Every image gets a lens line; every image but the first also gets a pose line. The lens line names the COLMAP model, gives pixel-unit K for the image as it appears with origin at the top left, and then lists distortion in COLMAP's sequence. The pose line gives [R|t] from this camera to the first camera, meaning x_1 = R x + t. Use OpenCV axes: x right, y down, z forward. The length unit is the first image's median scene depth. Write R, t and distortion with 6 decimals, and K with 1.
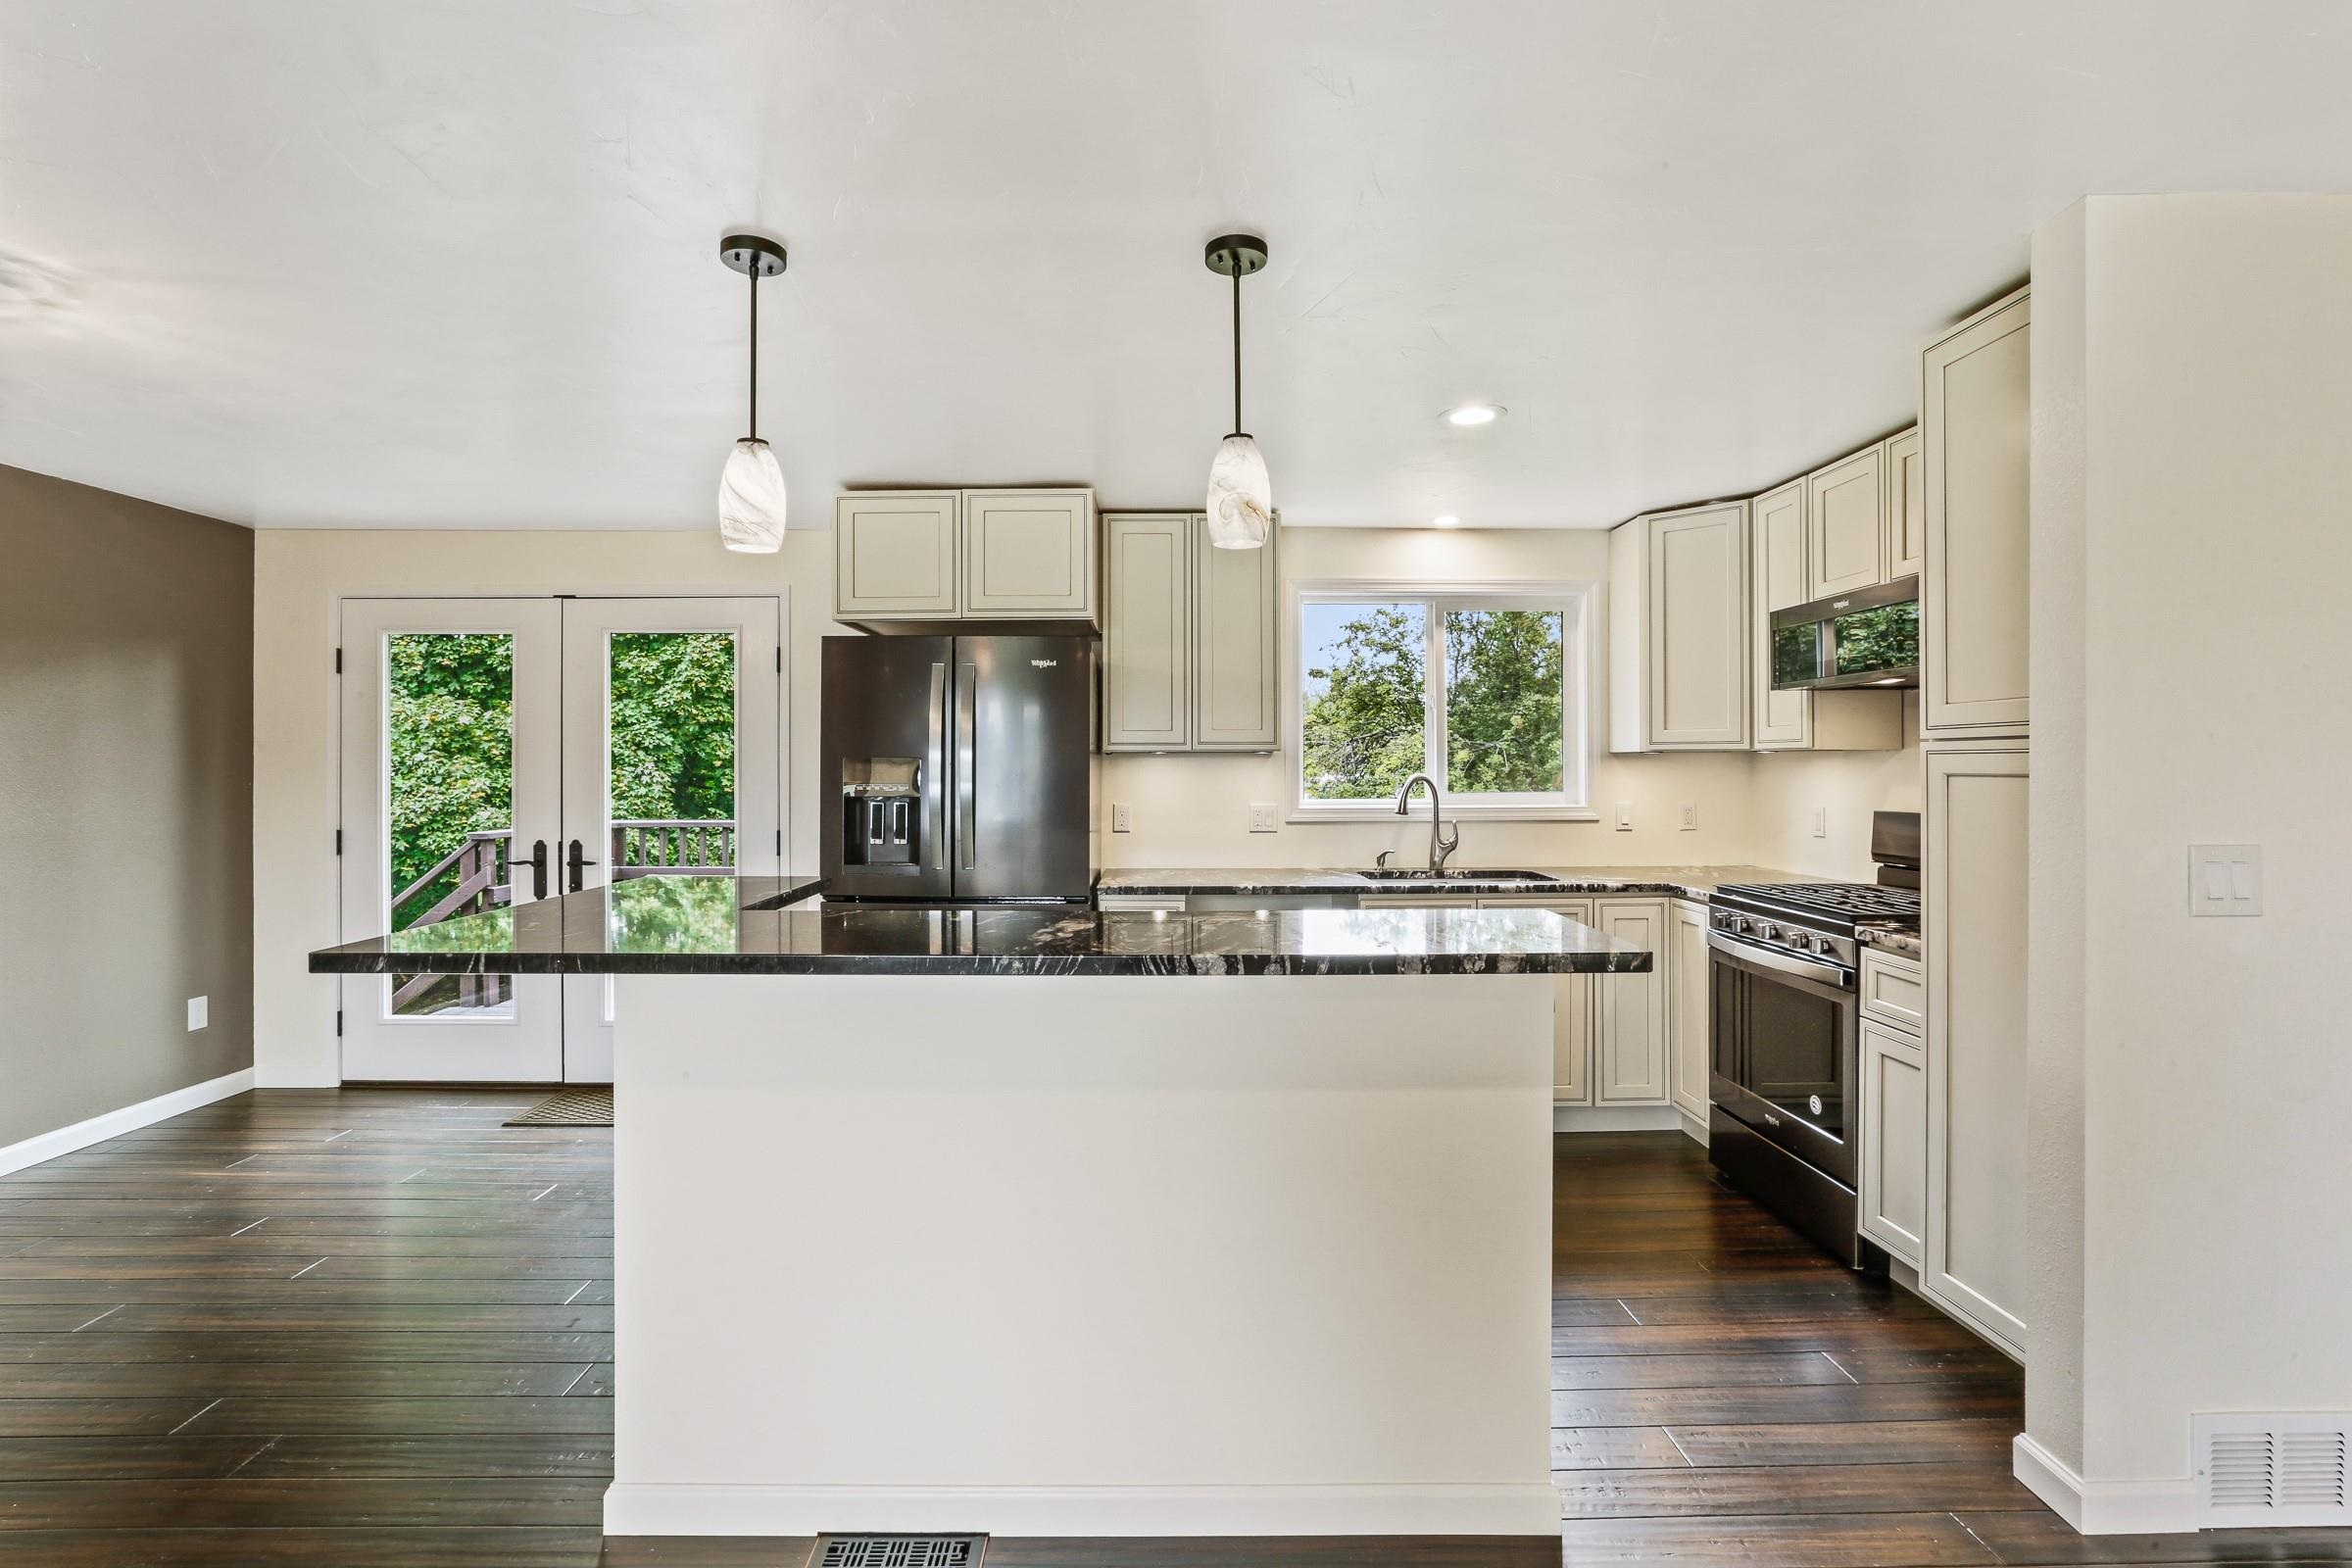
lens RADIAL K [[1079.9, 0, 1188.2], [0, 1079.9, 761.2], [0, 0, 1]] dist [-0.023067, 0.005034]
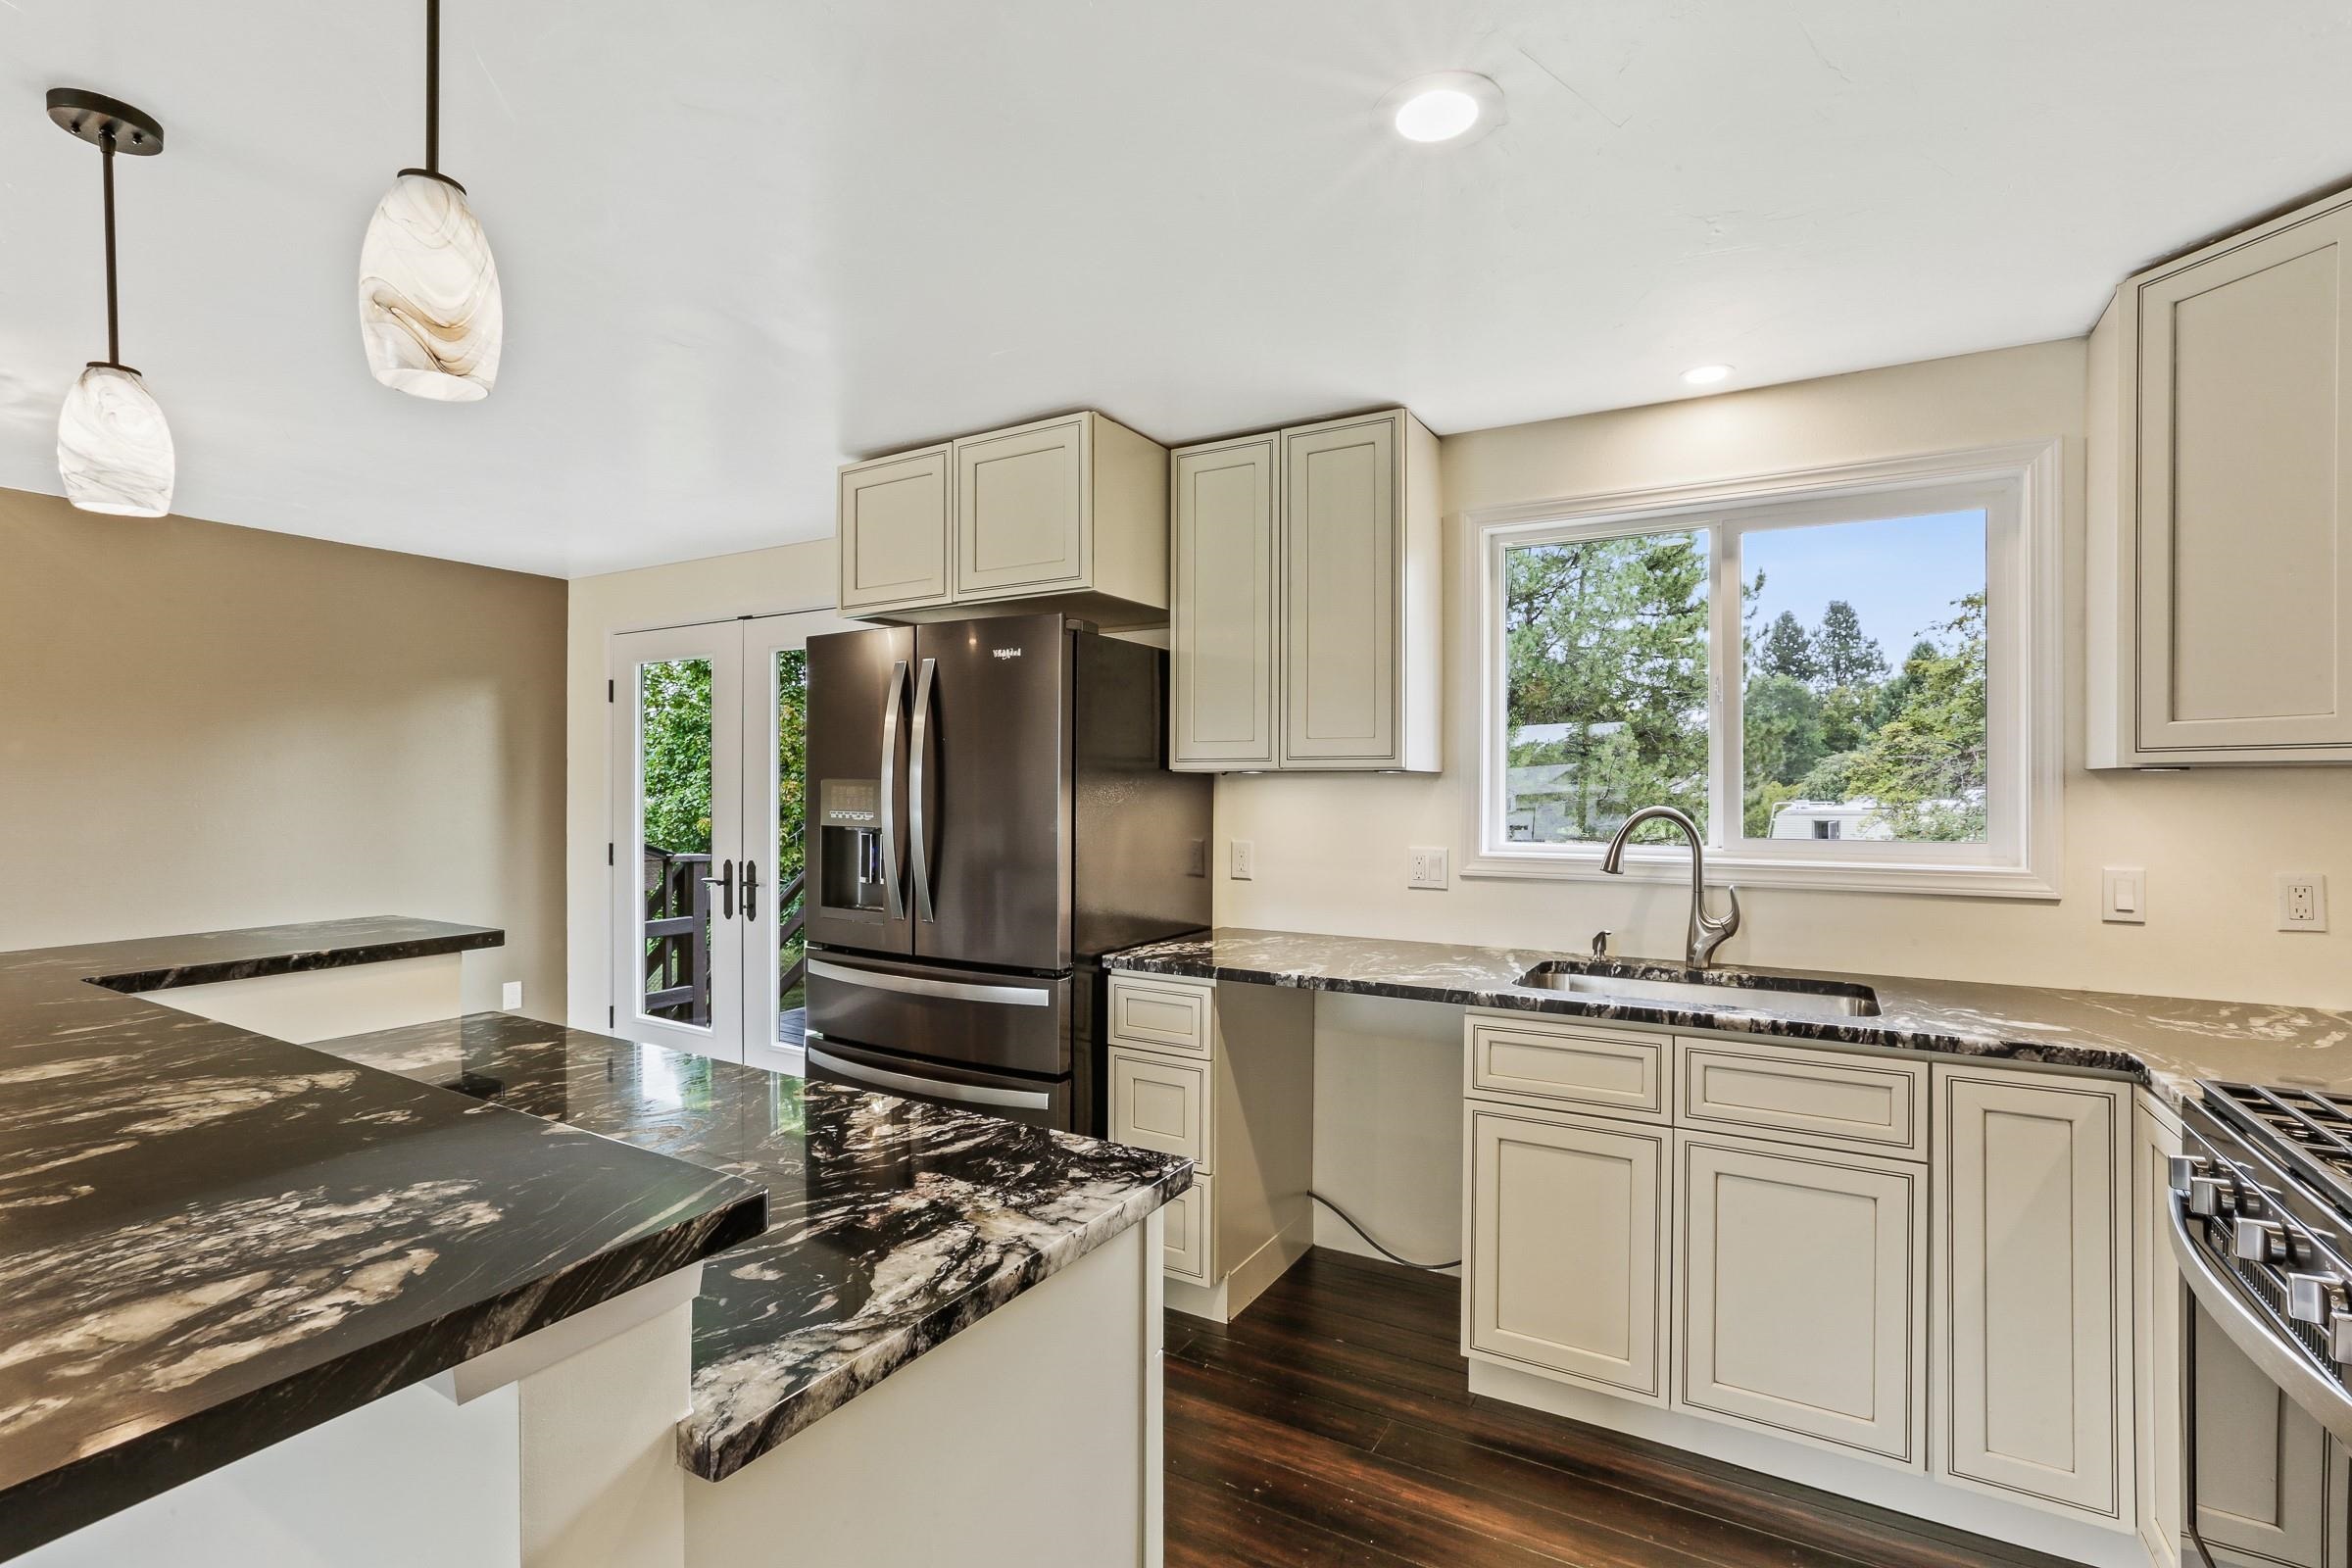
lens RADIAL K [[1079.9, 0, 1171.5], [0, 1079.9, 786.8], [0, 0, 1]] dist [-0.023067, 0.005034]
pose [[0.857213, 0.004342, -0.514945, 0.295927], [-0.000582, 0.999972, 0.007463, -0.003363], [0.514962, -0.006097, 0.857191, 0.354287]]
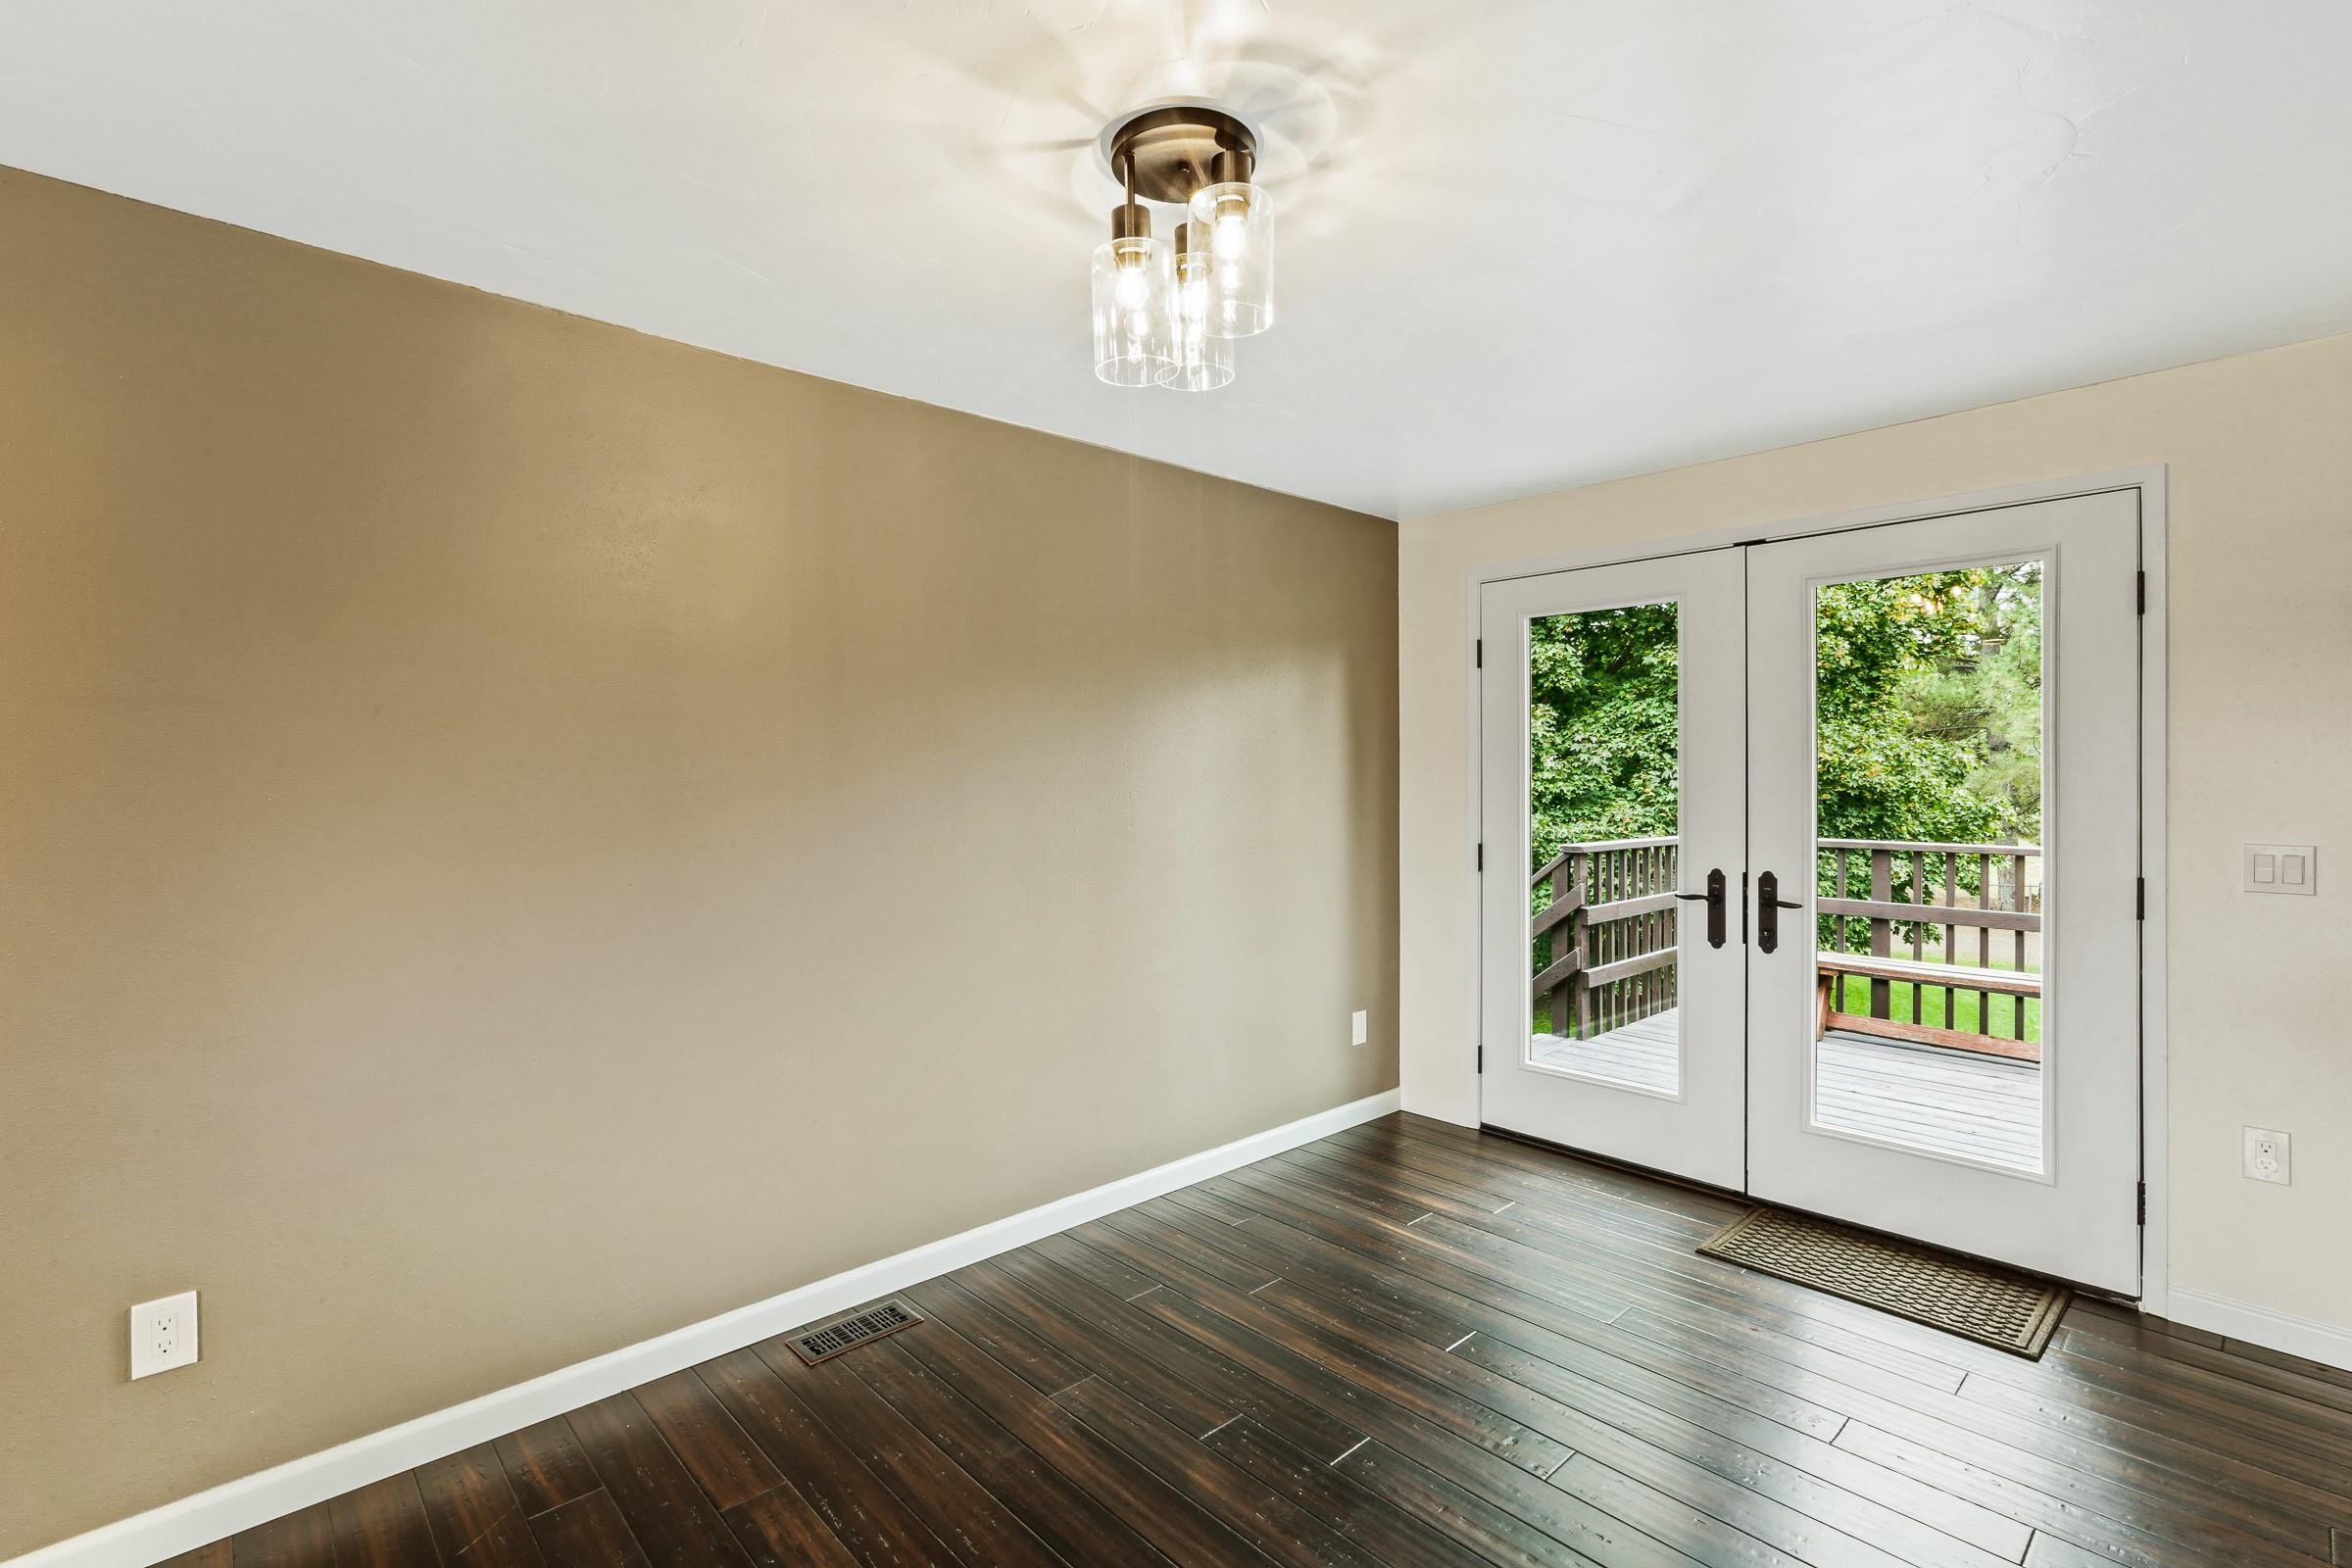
lens RADIAL K [[1079.9, 0, 1181.0], [0, 1079.9, 775.5], [0, 0, 1]] dist [-0.023067, 0.005034]
pose [[0.675755, 0.001002, -0.737126, -0.313127], [0.006404, 0.999953, 0.007230, -0.000365], [0.737098, -0.009607, 0.675717, 0.215138]]
